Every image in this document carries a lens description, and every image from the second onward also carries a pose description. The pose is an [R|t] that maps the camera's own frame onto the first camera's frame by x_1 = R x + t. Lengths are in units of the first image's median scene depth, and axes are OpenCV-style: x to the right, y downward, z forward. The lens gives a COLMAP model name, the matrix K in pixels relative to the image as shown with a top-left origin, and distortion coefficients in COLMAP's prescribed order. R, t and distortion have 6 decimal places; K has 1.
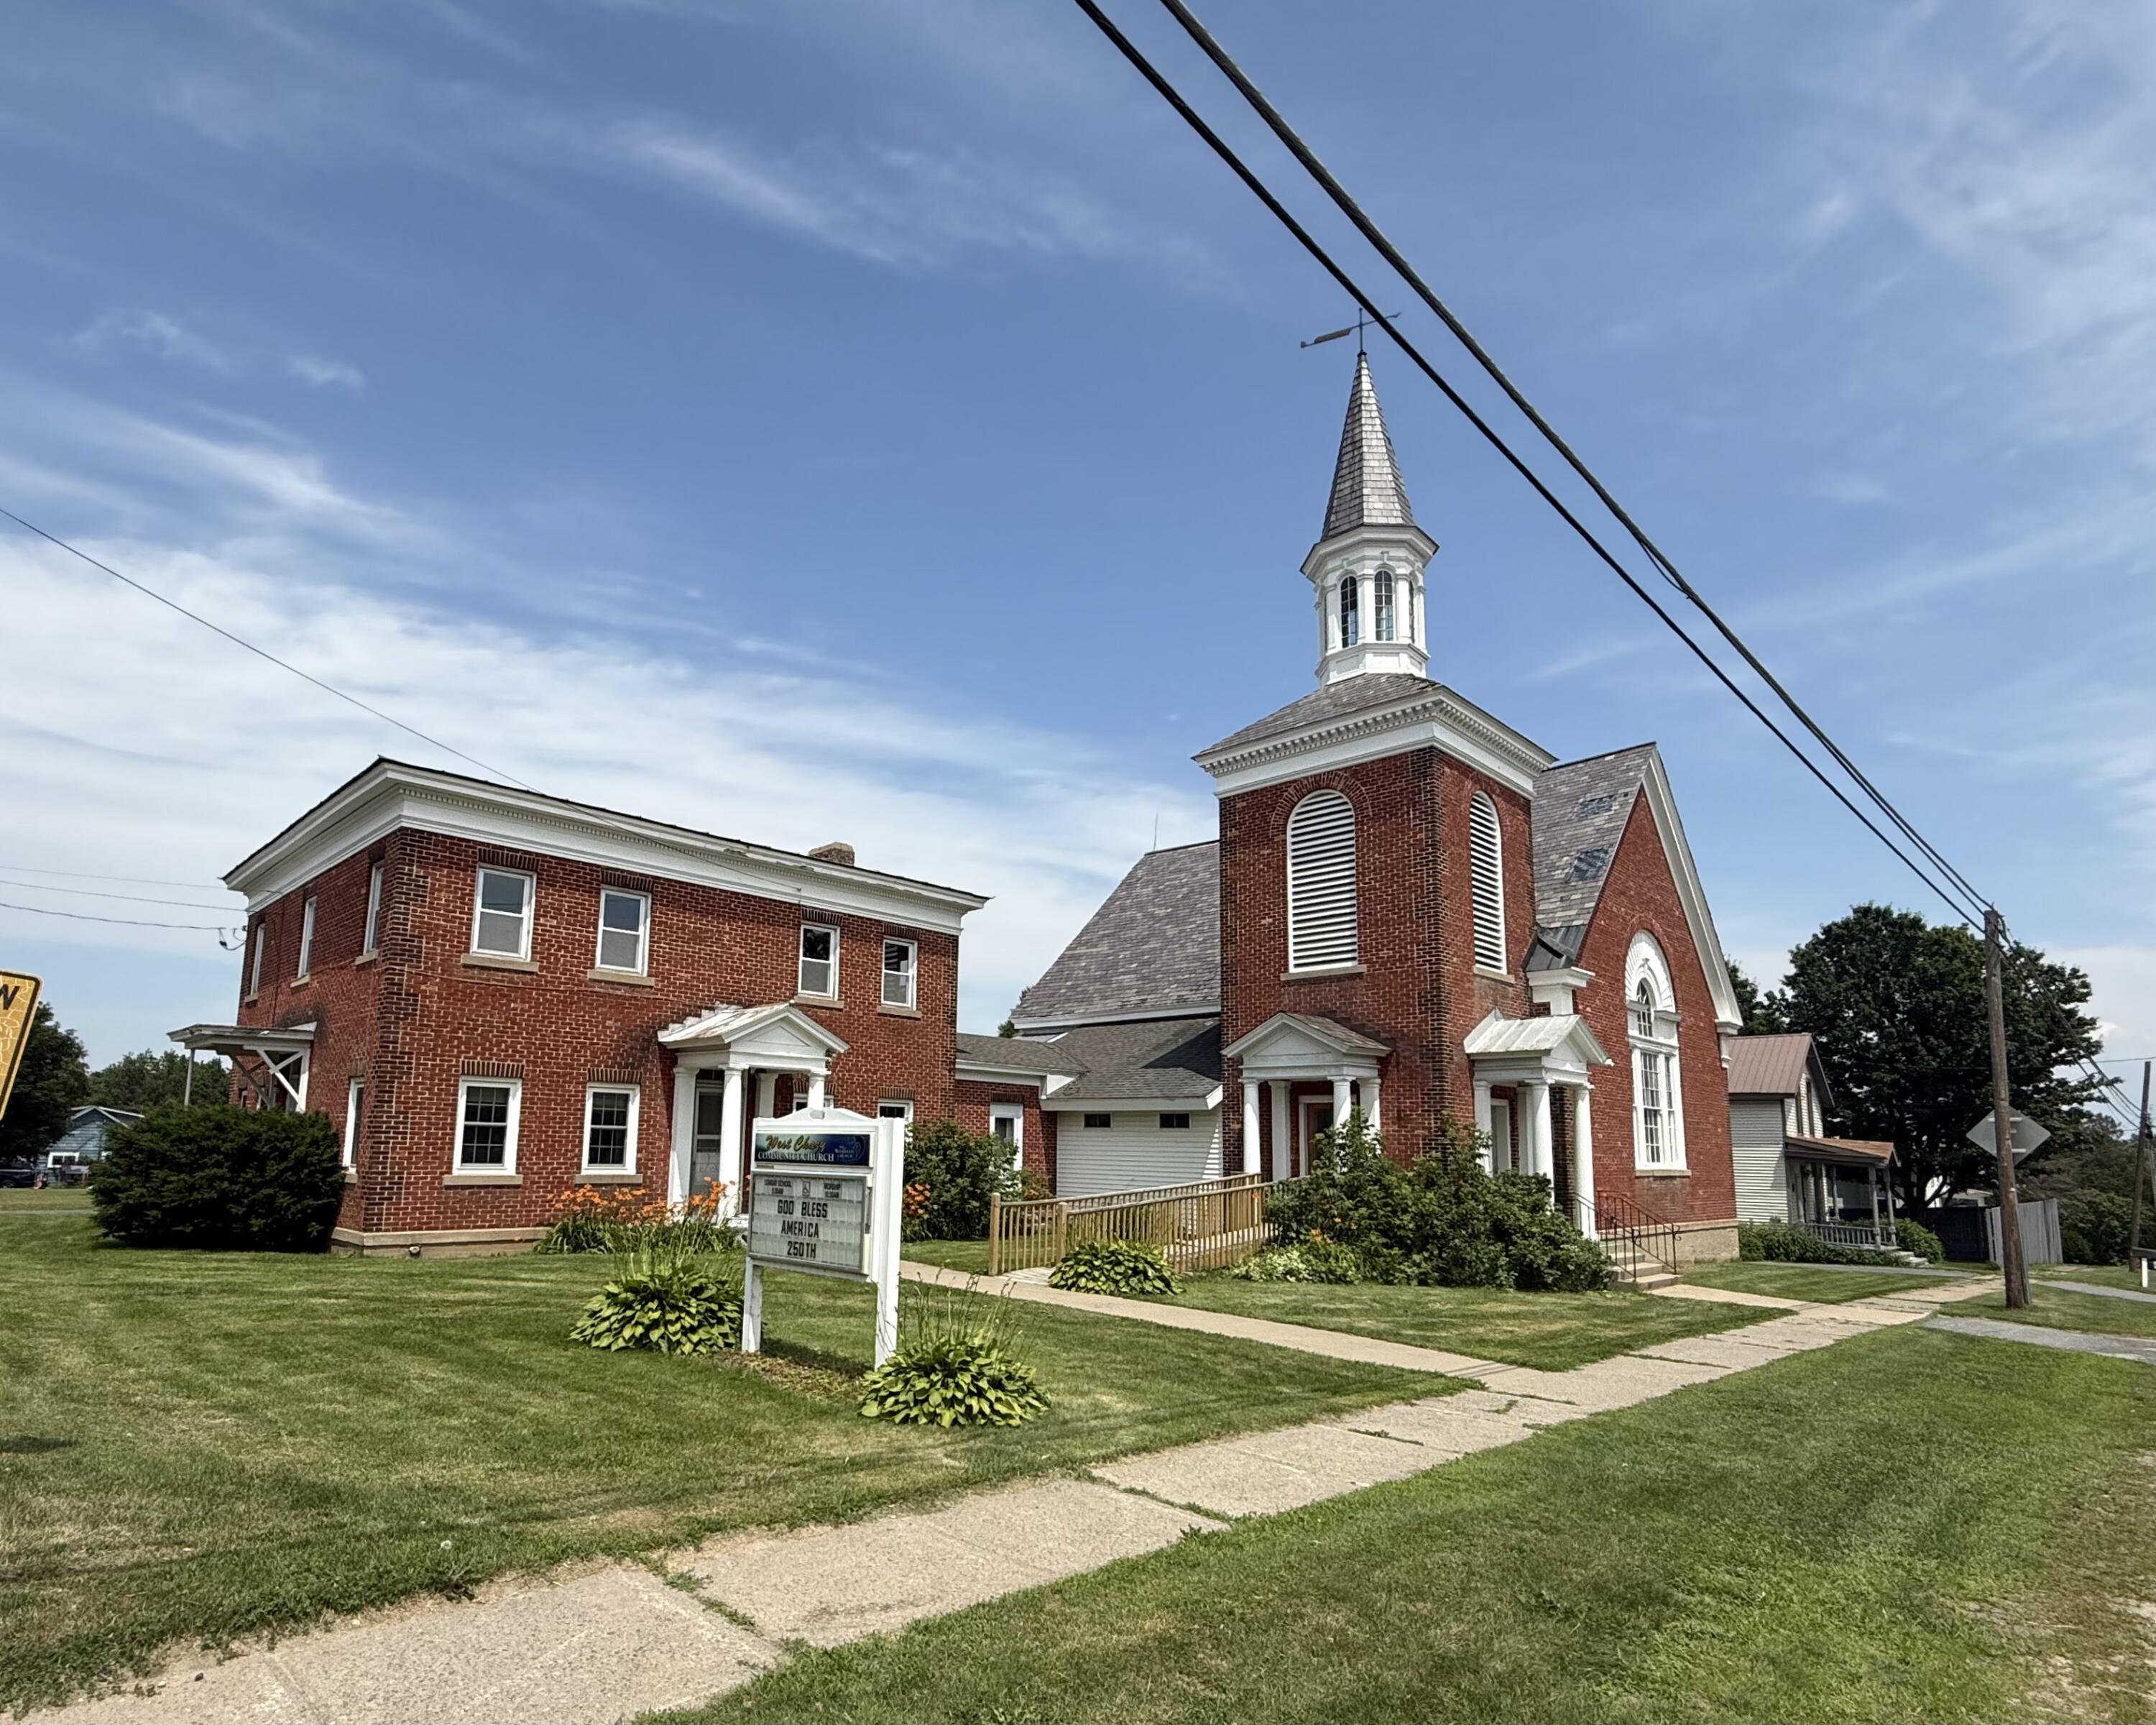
lens RADIAL K [[1344.0, 0, 901.4], [0, 1344.0, 963.0], [0, 0, 1]] dist [-0.000861, -0.000662]
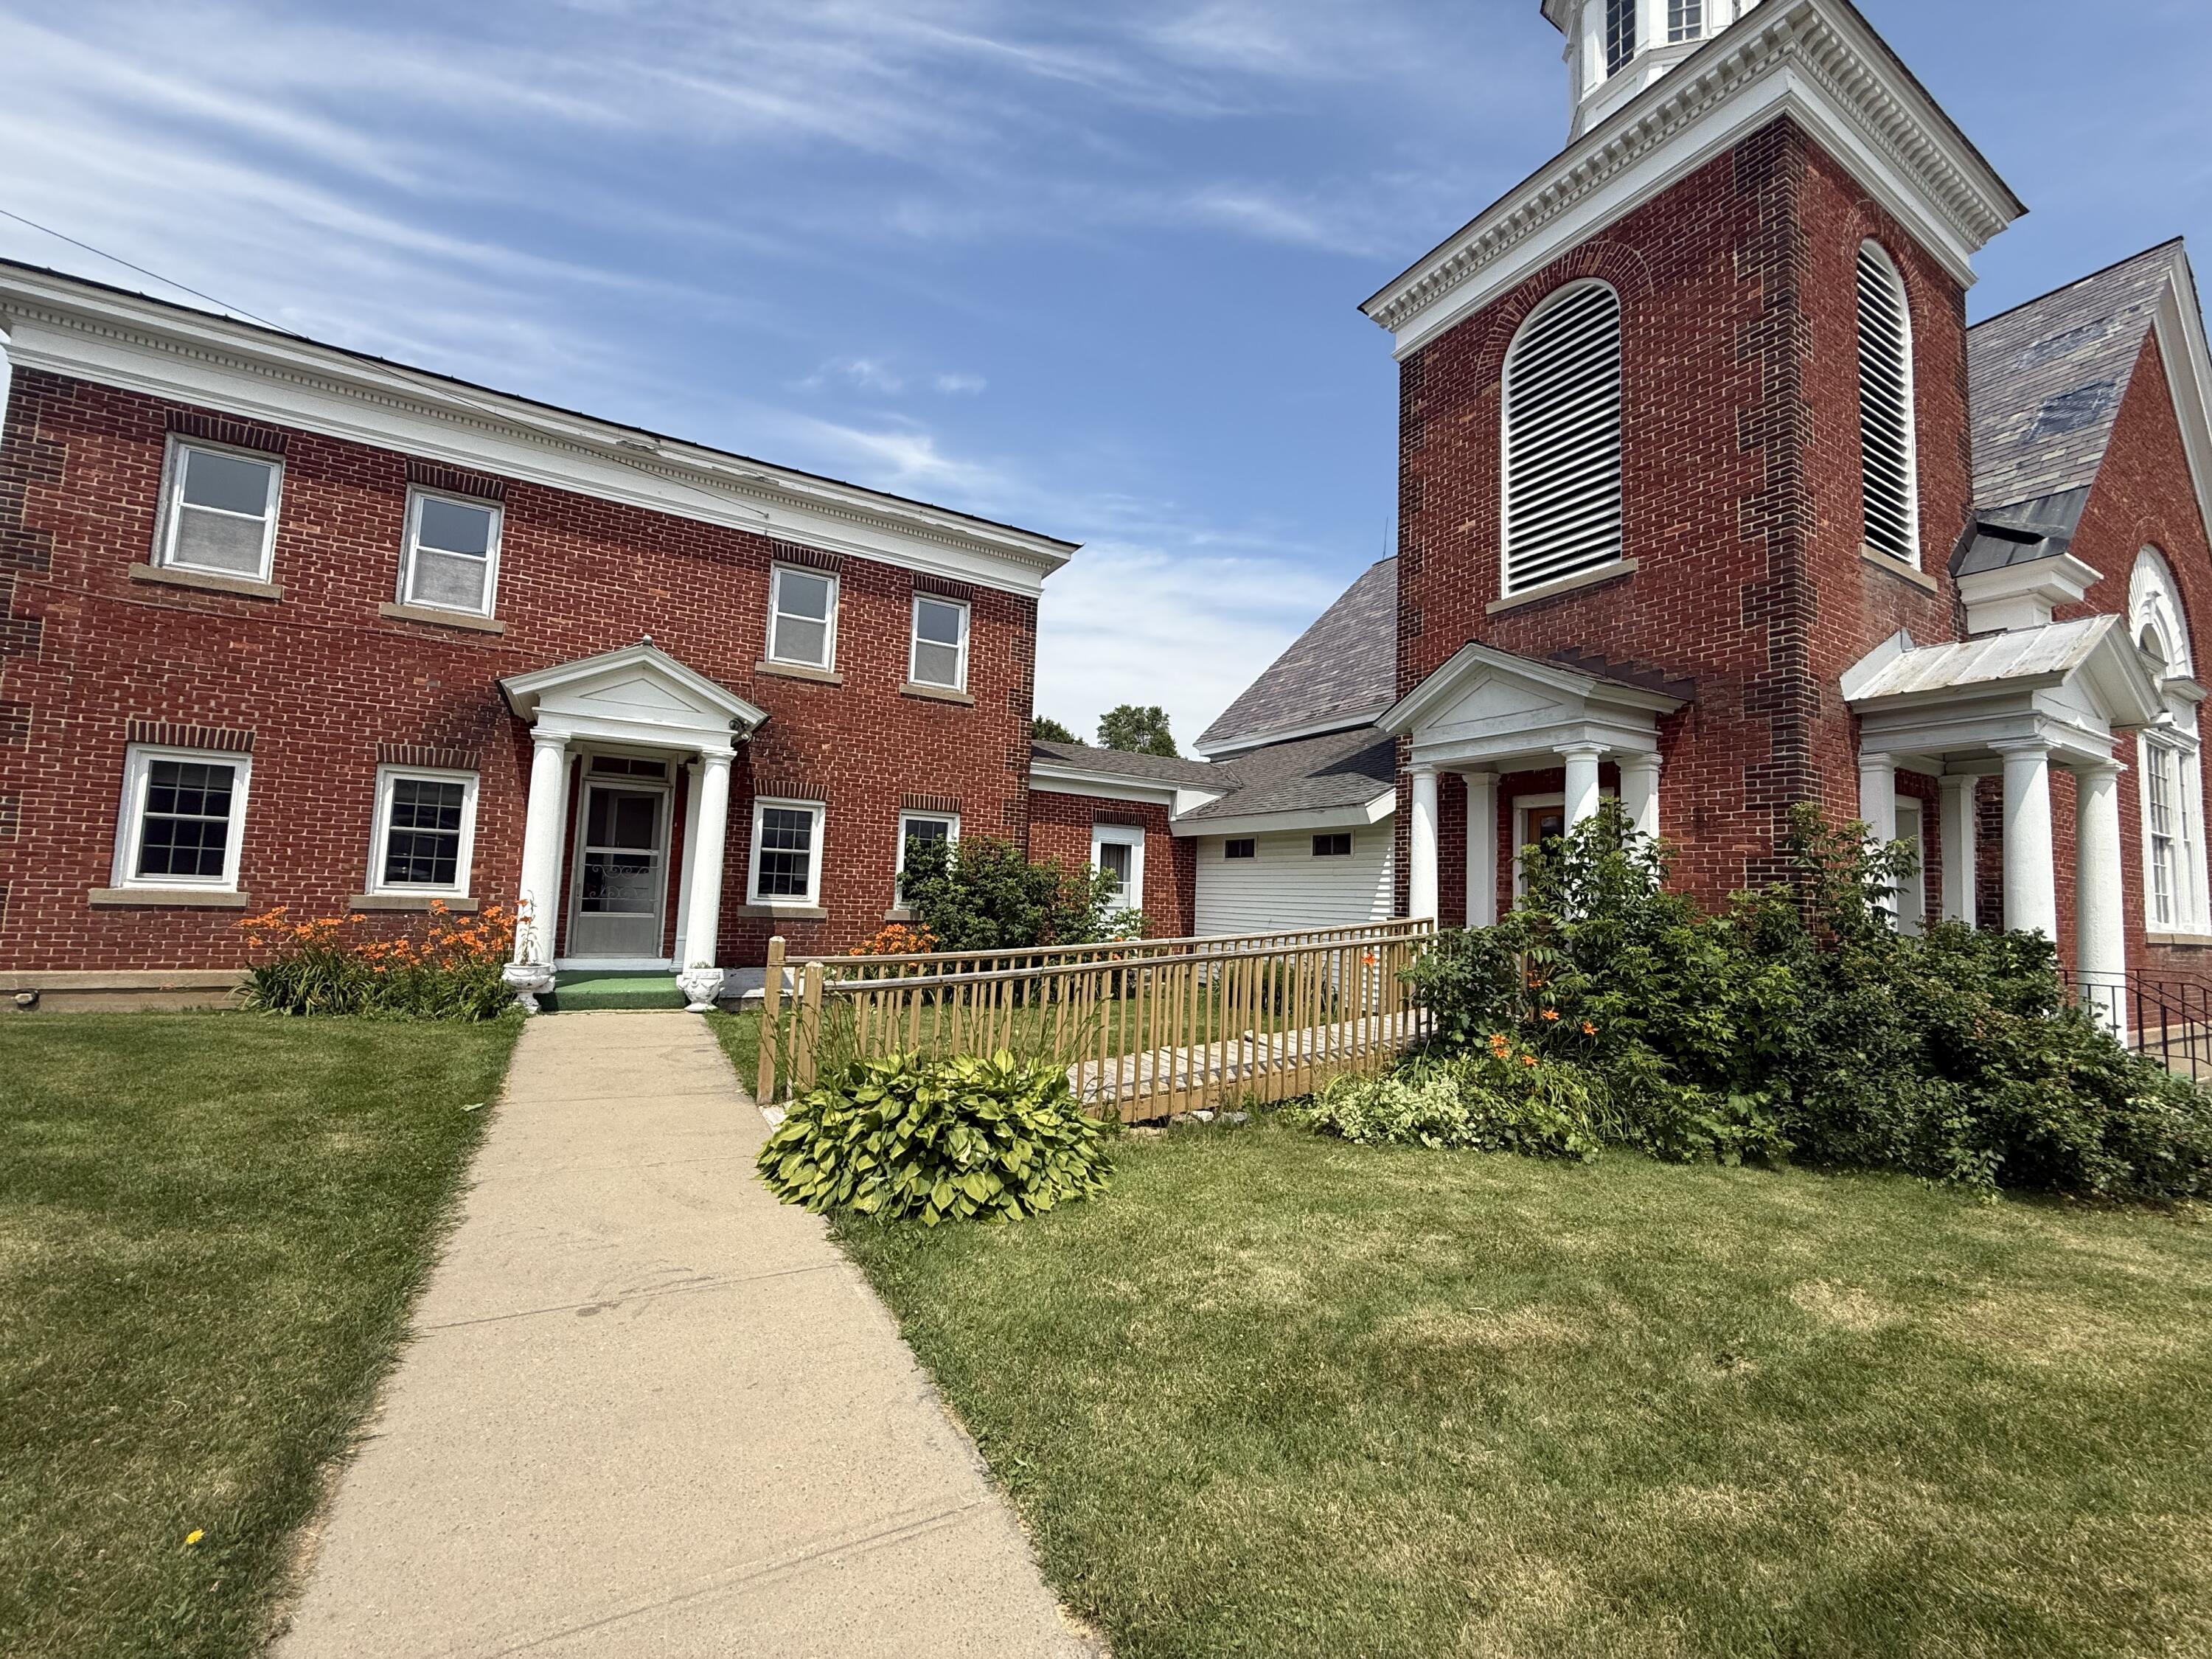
lens RADIAL K [[879.2, 0, 1100.8], [0, 879.2, 829.9], [0, 0, 1]] dist [-0.000045, 0.000063]
pose [[0.972334, -0.000835, -0.233595, 0.222779], [0.011787, 0.998895, 0.045491, 0.101004], [0.233299, -0.046986, 0.971269, 0.610393]]
